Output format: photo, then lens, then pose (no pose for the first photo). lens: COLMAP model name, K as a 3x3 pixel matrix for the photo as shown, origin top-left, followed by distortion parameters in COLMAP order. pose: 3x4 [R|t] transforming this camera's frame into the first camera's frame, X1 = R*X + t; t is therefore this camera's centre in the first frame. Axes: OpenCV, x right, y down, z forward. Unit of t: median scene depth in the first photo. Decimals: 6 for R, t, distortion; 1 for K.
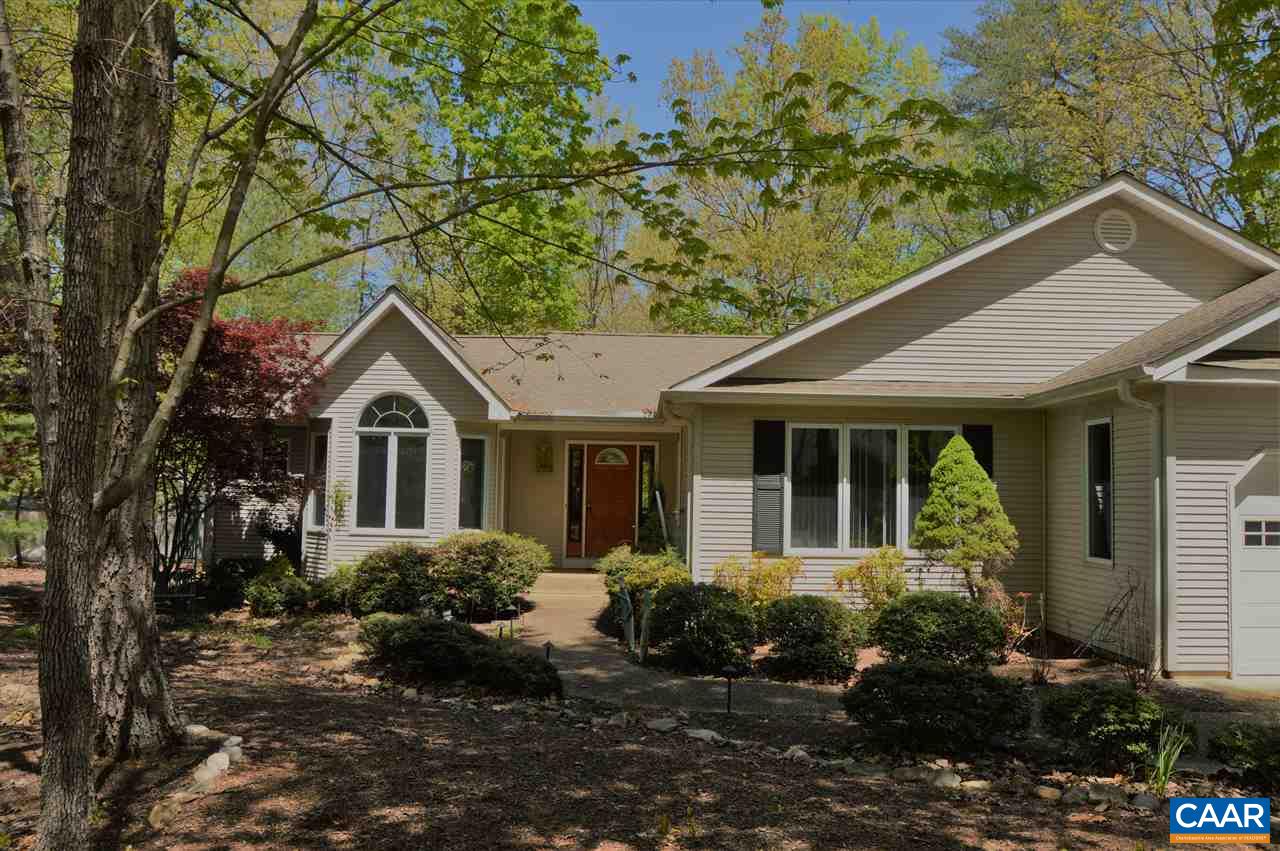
lens RADIAL K [[1013.1, 0, 652.2], [0, 1013.1, 421.4], [0, 0, 1]] dist [-0.096345, 0.041220]
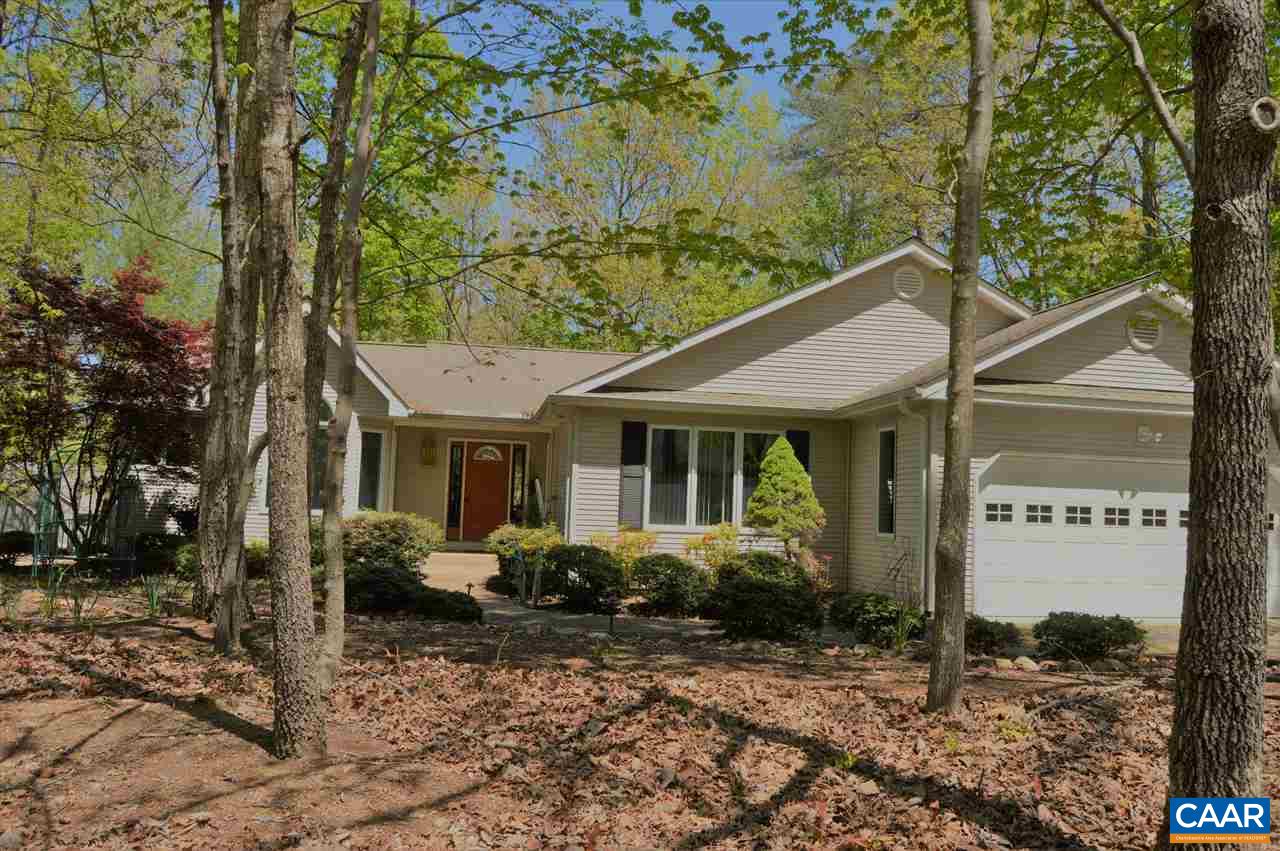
lens RADIAL K [[1013.1, 0, 652.2], [0, 1013.1, 421.4], [0, 0, 1]] dist [-0.096345, 0.041220]
pose [[0.986401, 0.031771, 0.161255, -0.064117], [-0.029467, 0.999427, -0.016663, 0.019118], [-0.161692, 0.011685, 0.986772, -0.233117]]
